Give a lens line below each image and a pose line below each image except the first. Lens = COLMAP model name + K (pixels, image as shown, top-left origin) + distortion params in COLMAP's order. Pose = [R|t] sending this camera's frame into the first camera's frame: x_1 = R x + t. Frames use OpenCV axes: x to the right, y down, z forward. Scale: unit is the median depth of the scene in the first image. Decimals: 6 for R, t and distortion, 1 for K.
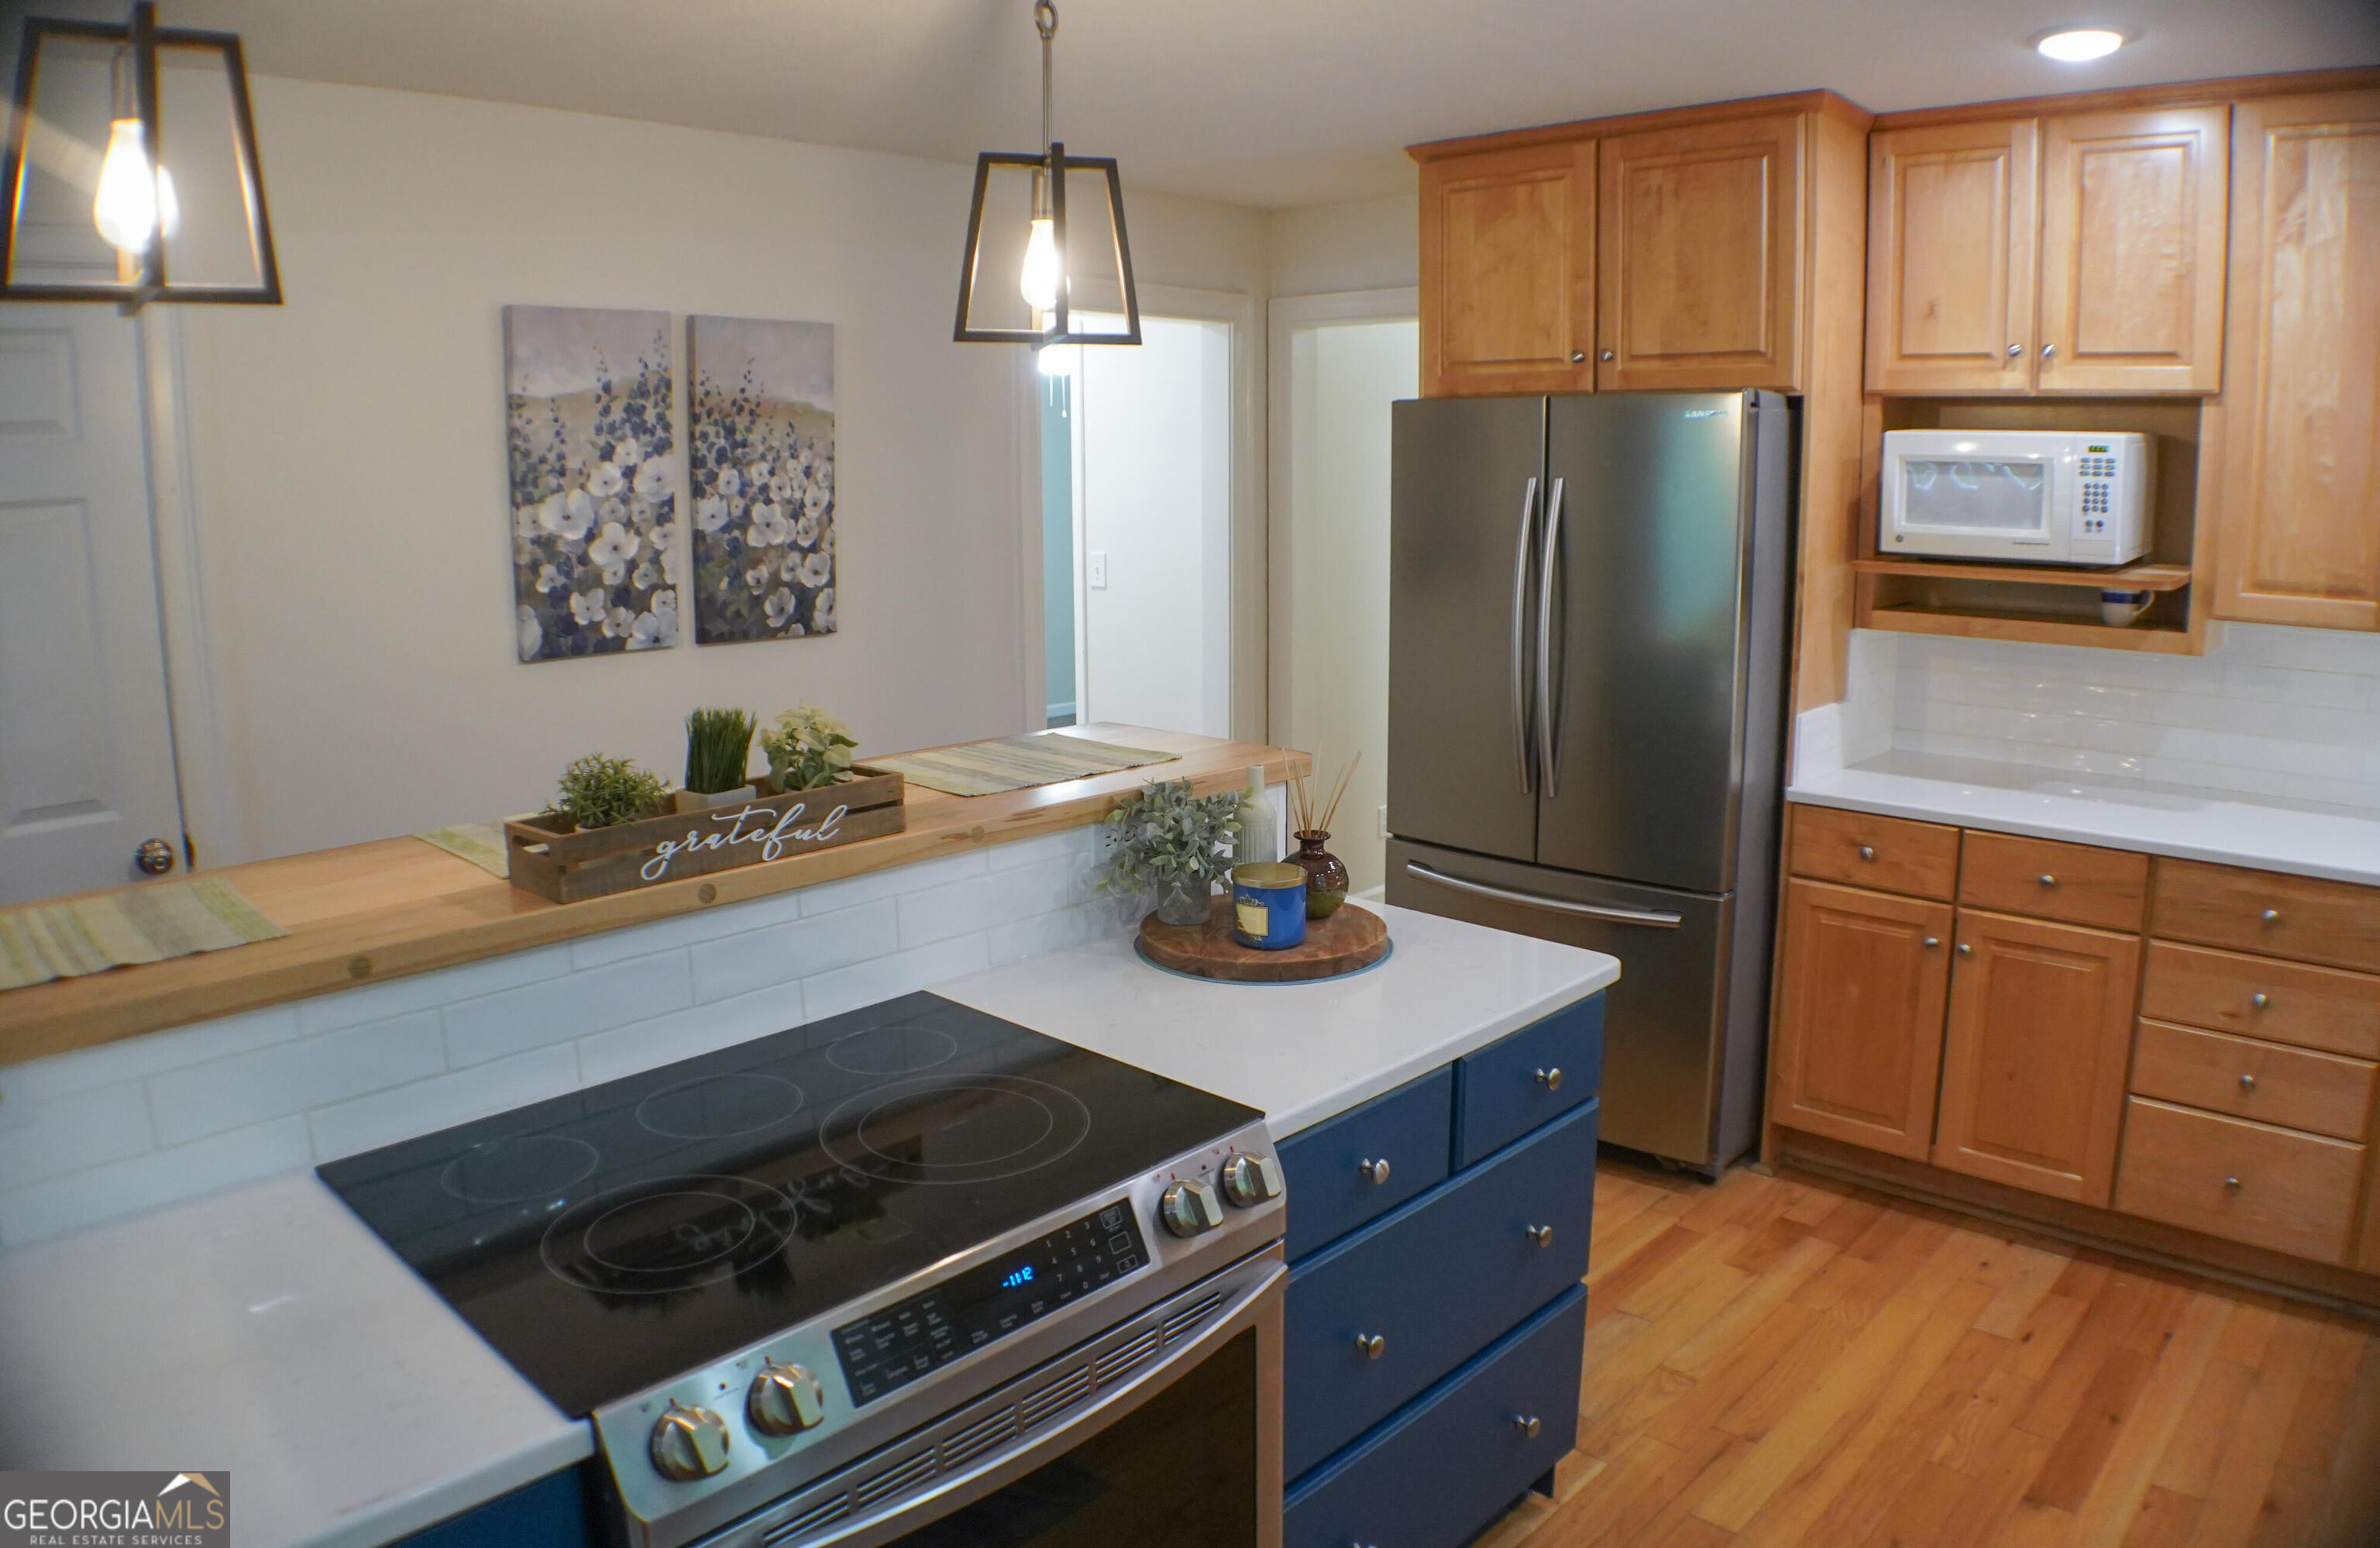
lens RADIAL K [[1600.8, 0, 1187.2], [0, 1600.8, 751.0], [0, 0, 1]] dist [-0.155151, 0.029554]
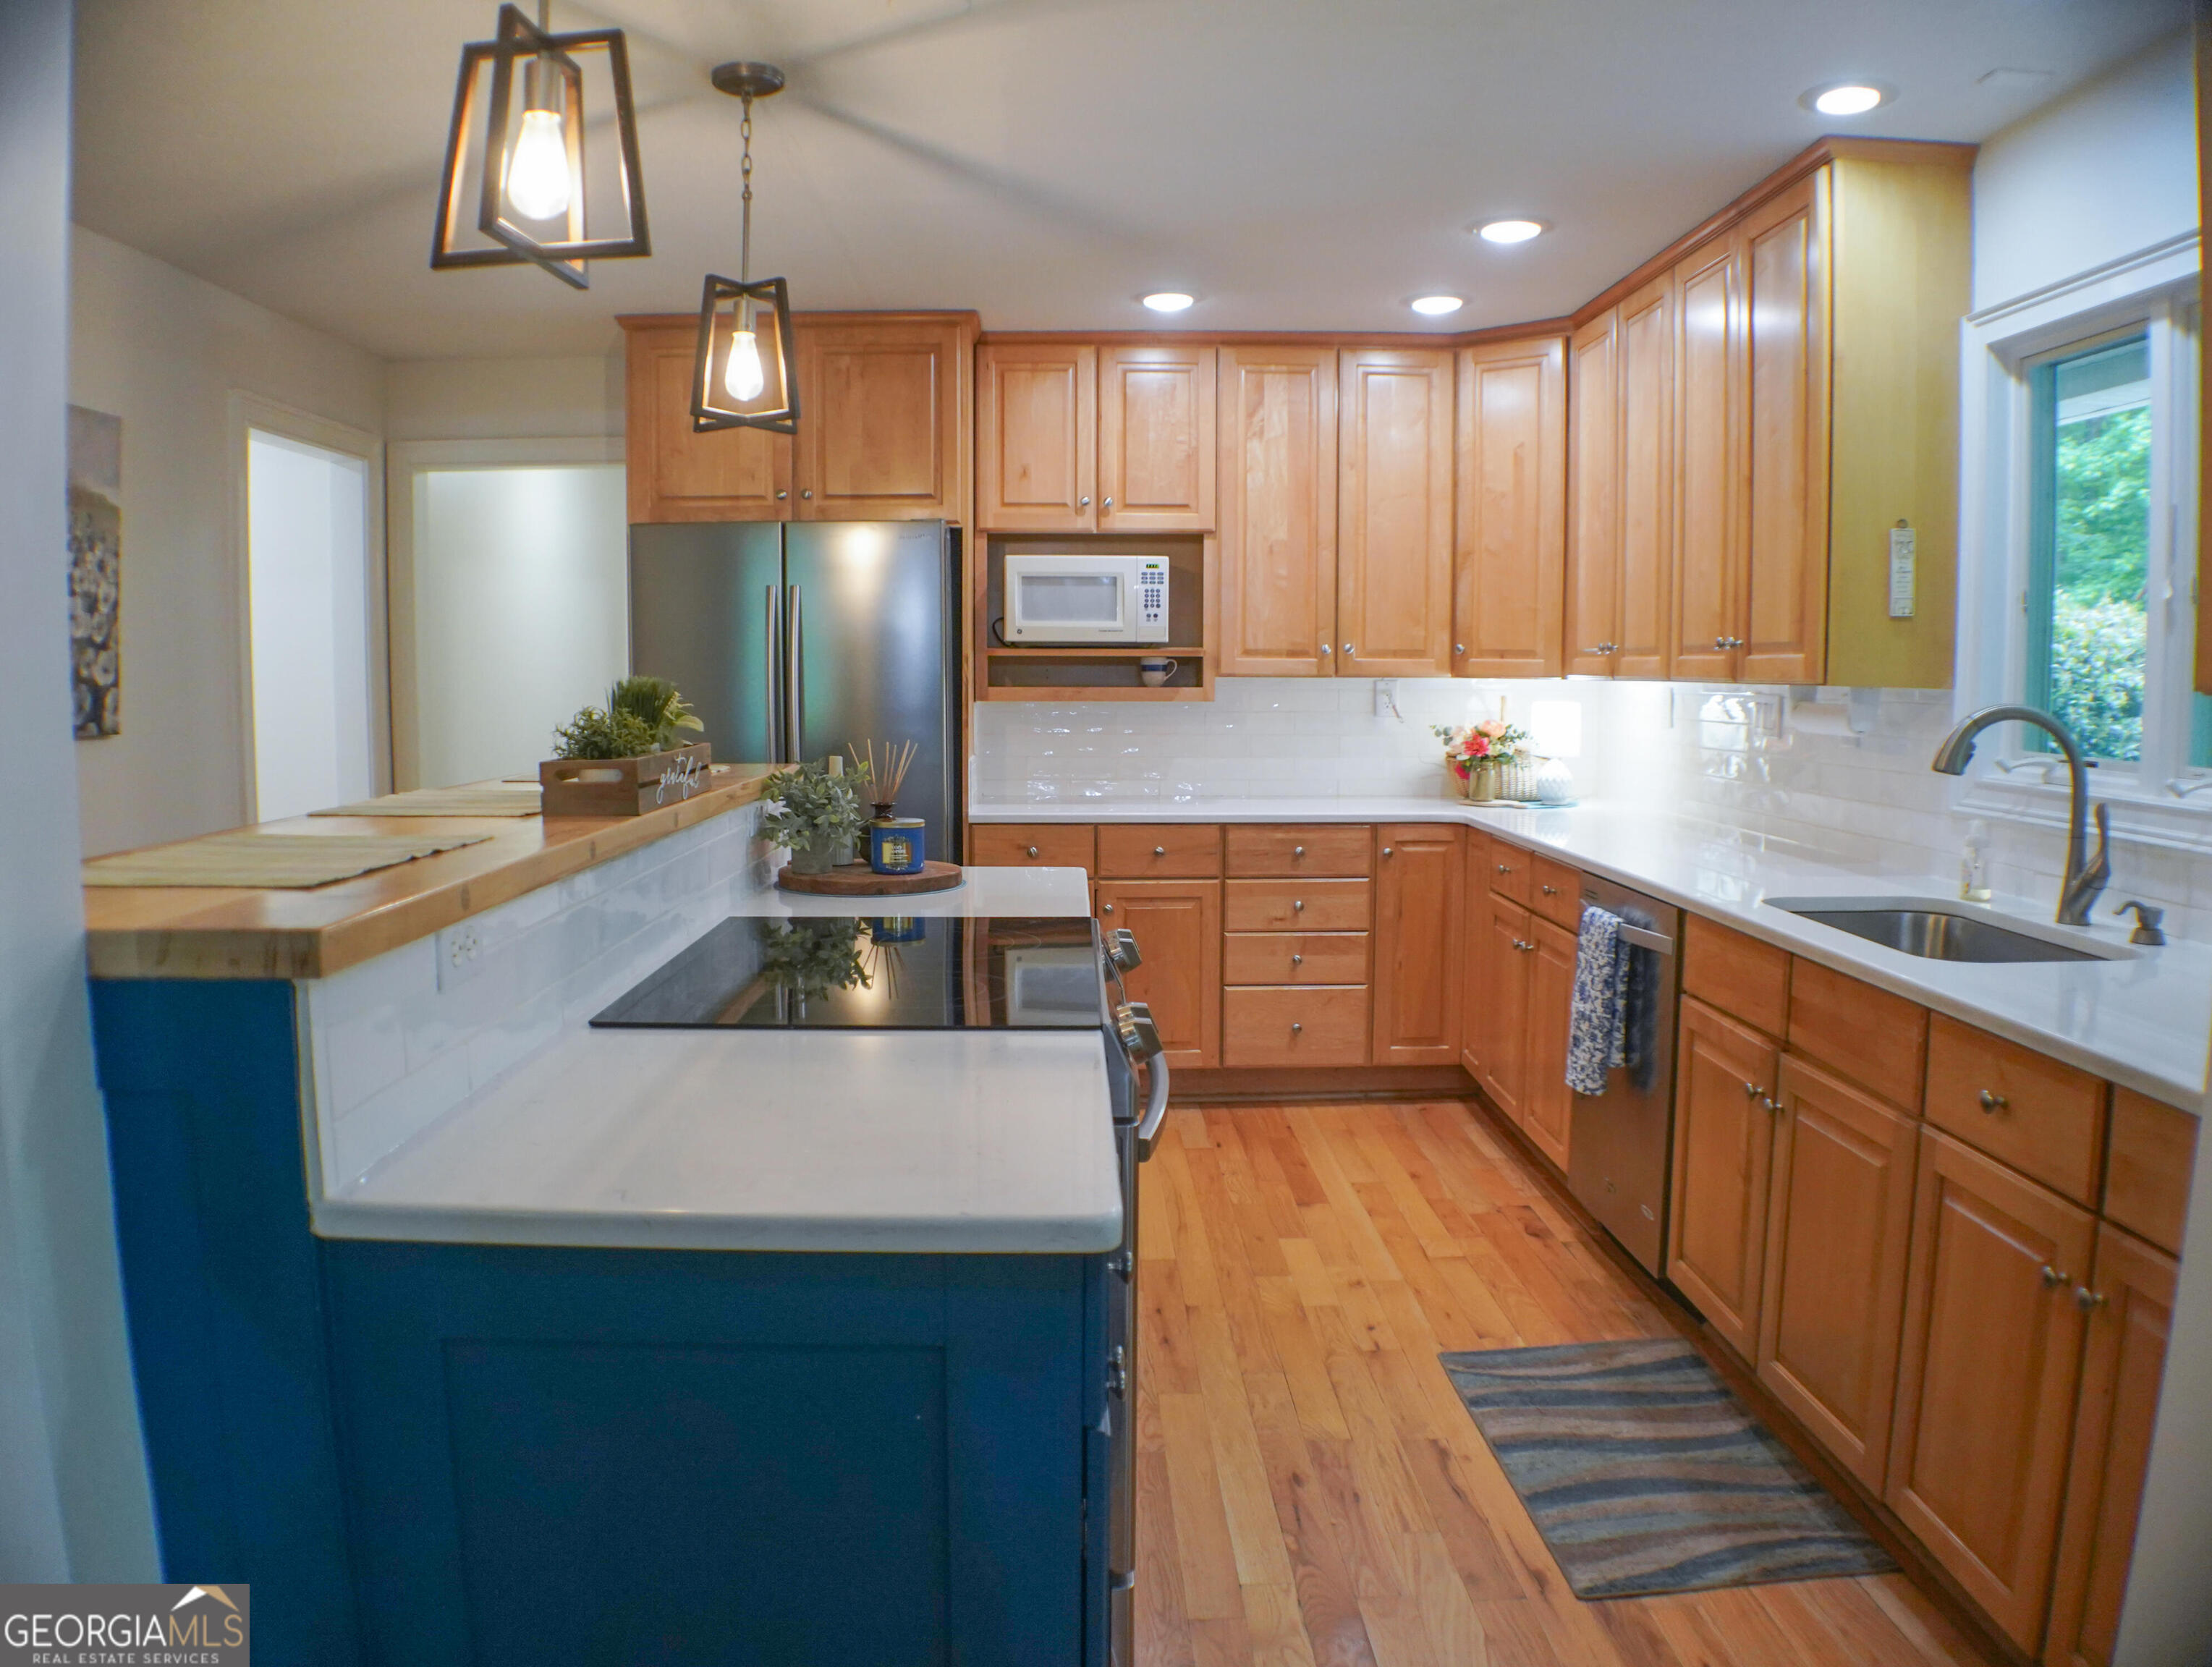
lens RADIAL K [[1579.7, 0, 1106.0], [0, 1579.7, 833.5], [0, 0, 1]] dist [-0.152727, 0.034195]
pose [[0.710355, -0.065310, 0.700806, -0.541191], [0.119882, 0.992363, -0.029034, 0.104404], [-0.693558, 0.104639, 0.712760, -0.064438]]
